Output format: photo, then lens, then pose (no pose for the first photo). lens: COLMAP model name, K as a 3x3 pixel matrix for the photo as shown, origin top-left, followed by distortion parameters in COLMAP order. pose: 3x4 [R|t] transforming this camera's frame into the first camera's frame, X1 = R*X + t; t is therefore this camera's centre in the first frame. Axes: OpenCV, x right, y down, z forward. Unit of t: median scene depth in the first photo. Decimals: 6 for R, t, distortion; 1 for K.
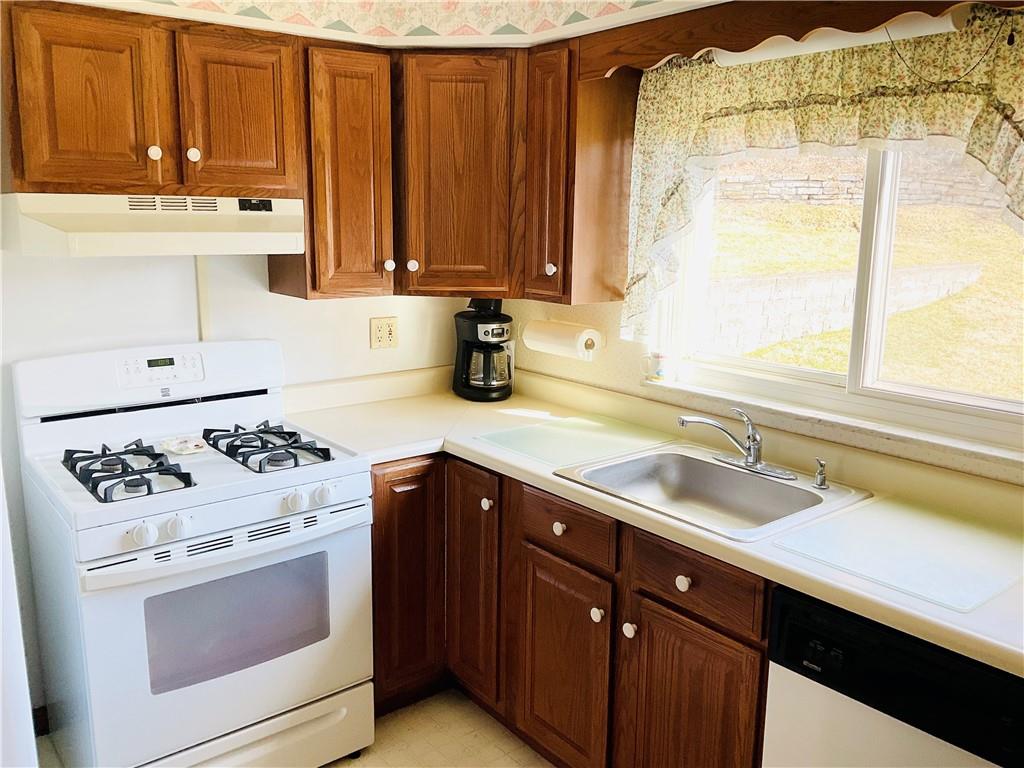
lens RADIAL K [[845.6, 0, 514.1], [0, 845.6, 383.0], [0, 0, 1]] dist [0.073772, -0.135364]
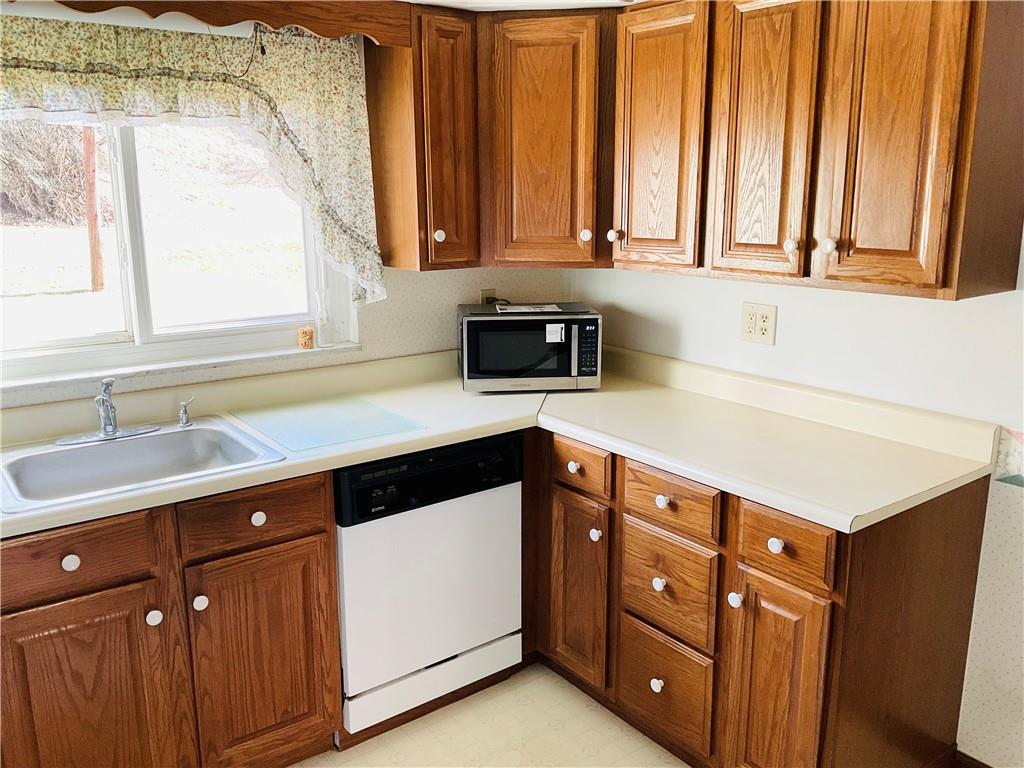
lens RADIAL K [[845.6, 0, 510.9], [0, 845.6, 382.9], [0, 0, 1]] dist [0.073772, -0.135364]
pose [[0.025595, -0.230488, 0.972738, -0.635253], [0.194549, 0.955601, 0.221308, -0.086066], [-0.980559, 0.183580, 0.069300, 0.444086]]
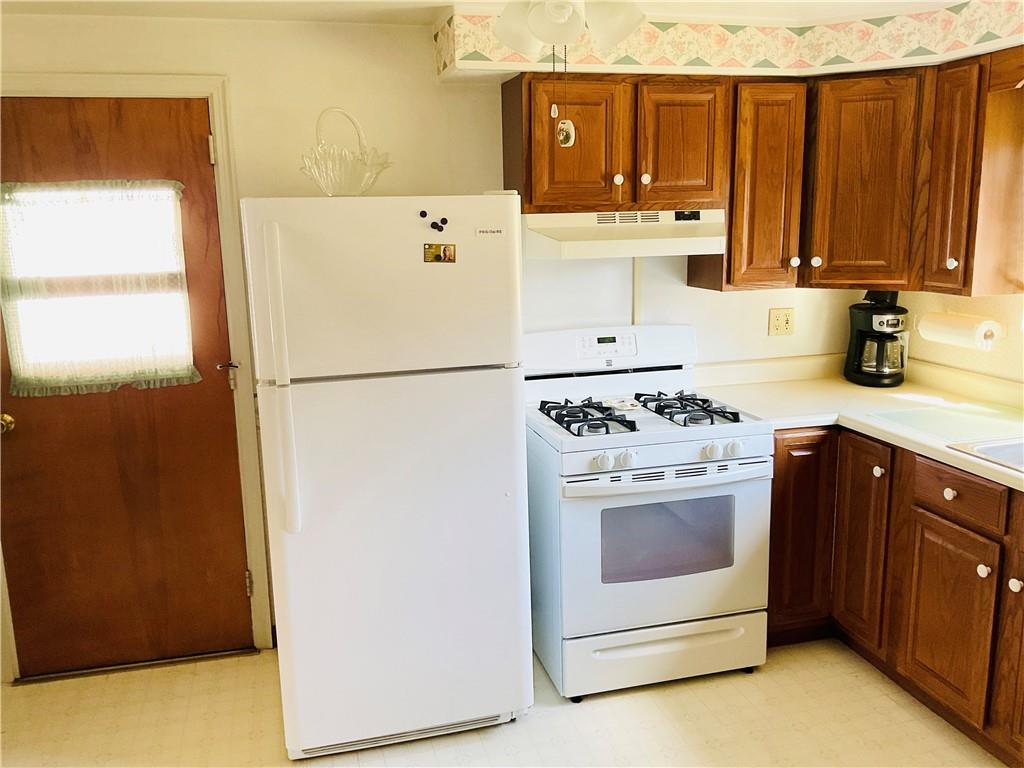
lens RADIAL K [[845.6, 0, 511.8], [0, 845.6, 378.1], [0, 0, 1]] dist [0.073772, -0.135364]
pose [[0.912469, 0.045472, -0.406611, -0.021084], [-0.048335, 0.998826, 0.003233, 0.038925], [0.406280, 0.016704, 0.913596, -0.245423]]
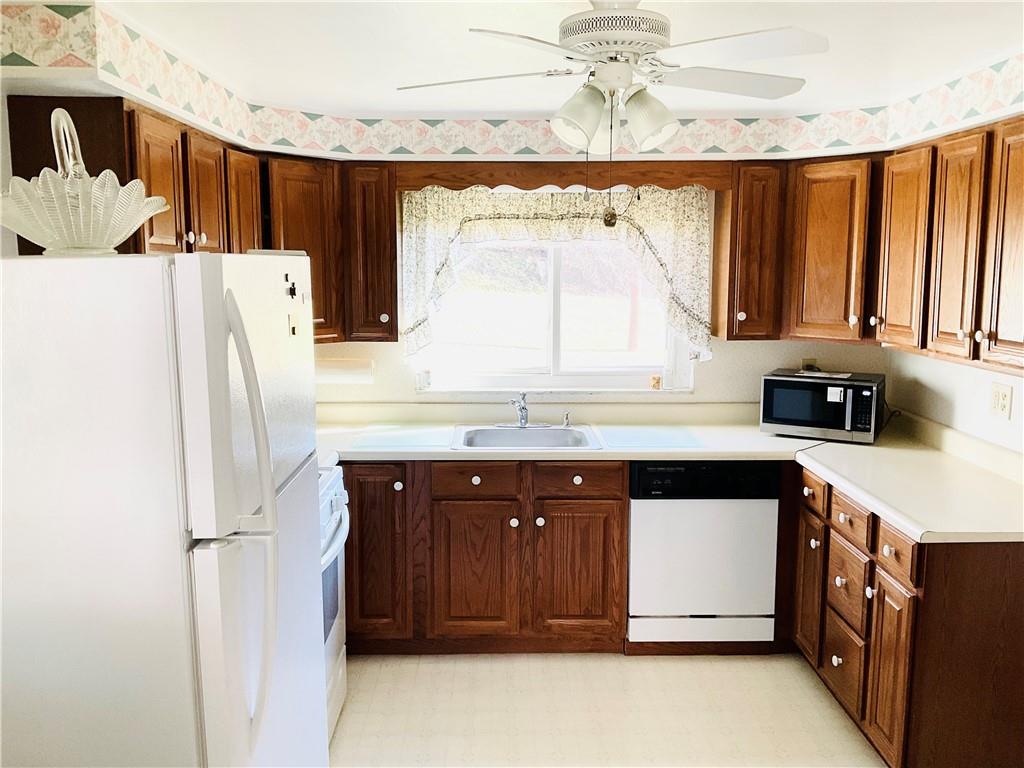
lens RADIAL K [[845.6, 0, 511.2], [0, 845.6, 379.5], [0, 0, 1]] dist [0.073772, -0.135364]
pose [[0.610010, -0.116356, 0.783805, -1.001769], [0.158277, 0.987118, 0.023356, -0.033766], [-0.776426, 0.109811, 0.620568, -0.034097]]
